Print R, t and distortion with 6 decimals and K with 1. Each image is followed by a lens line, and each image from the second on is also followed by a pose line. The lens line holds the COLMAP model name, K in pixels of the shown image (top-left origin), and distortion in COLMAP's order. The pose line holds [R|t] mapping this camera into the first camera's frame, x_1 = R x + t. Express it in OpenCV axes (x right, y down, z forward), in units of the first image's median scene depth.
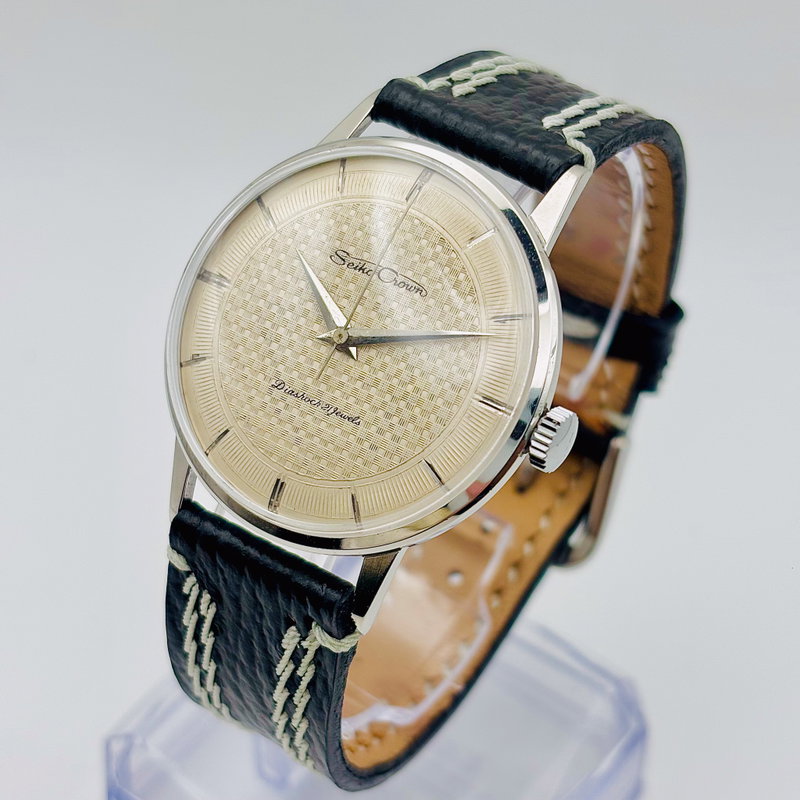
lens RADIAL K [[1621.9, 0, 378.9], [0, 1621.9, 424.8], [0, 0, 1]] dist [0.320736, -1.968420]
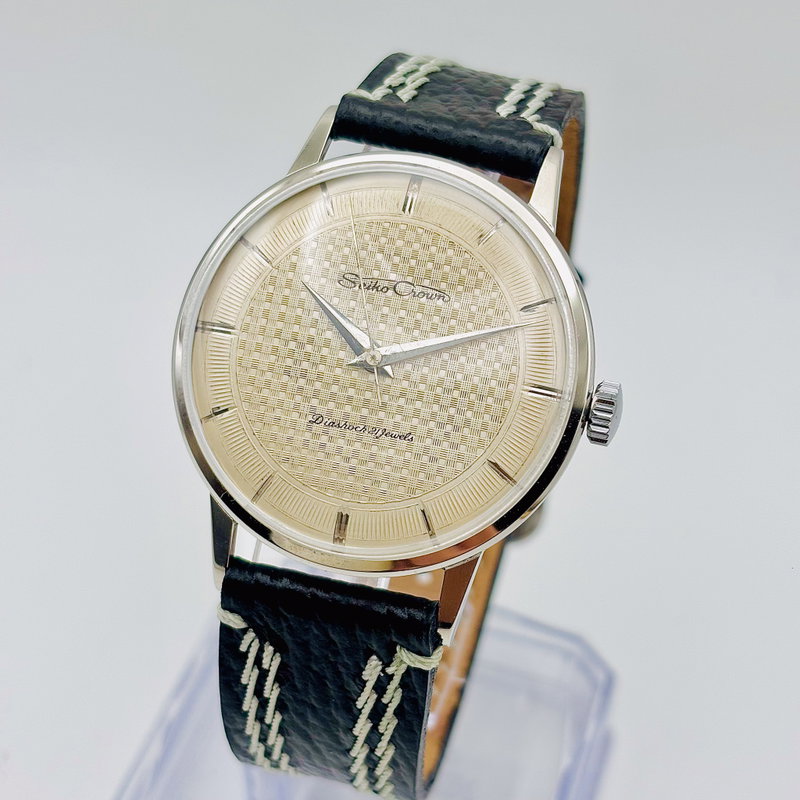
lens RADIAL K [[1621.9, 0, 378.9], [0, 1621.9, 424.8], [0, 0, 1]] dist [0.320736, -1.968420]
pose [[0.949520, -0.213674, 0.229686, -0.248809], [0.213297, 0.976621, 0.026771, -0.039106], [-0.230036, 0.023572, 0.972897, 0.034984]]
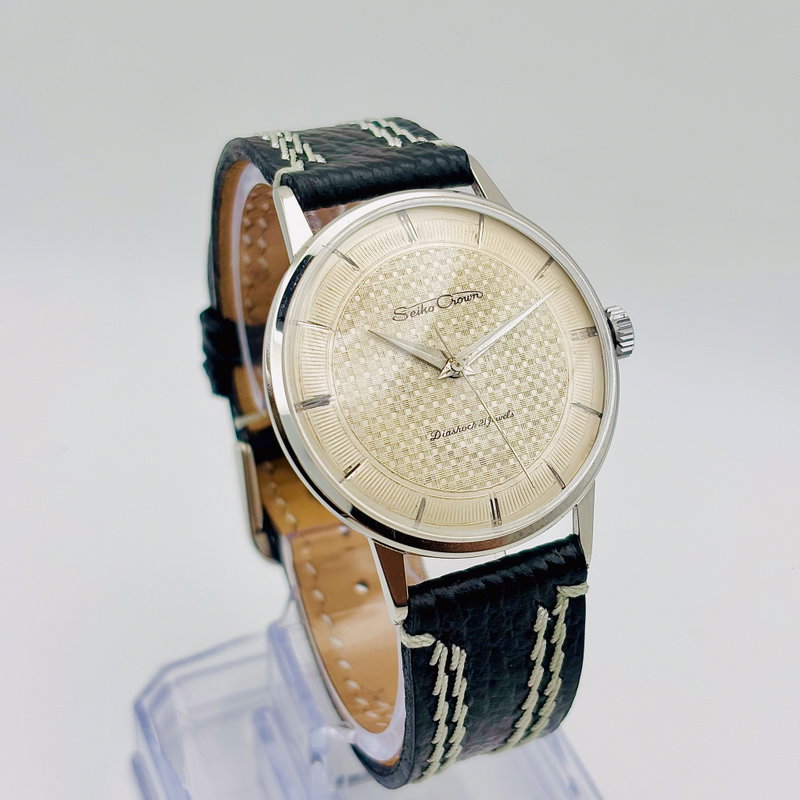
lens RADIAL K [[1621.9, 0, 378.9], [0, 1621.9, 424.8], [0, 0, 1]] dist [0.320736, -1.968420]
pose [[0.530838, -0.543208, 0.650489, -0.787166], [0.570409, 0.796687, 0.199806, -0.269828], [-0.626773, 0.264981, 0.732763, 0.208221]]
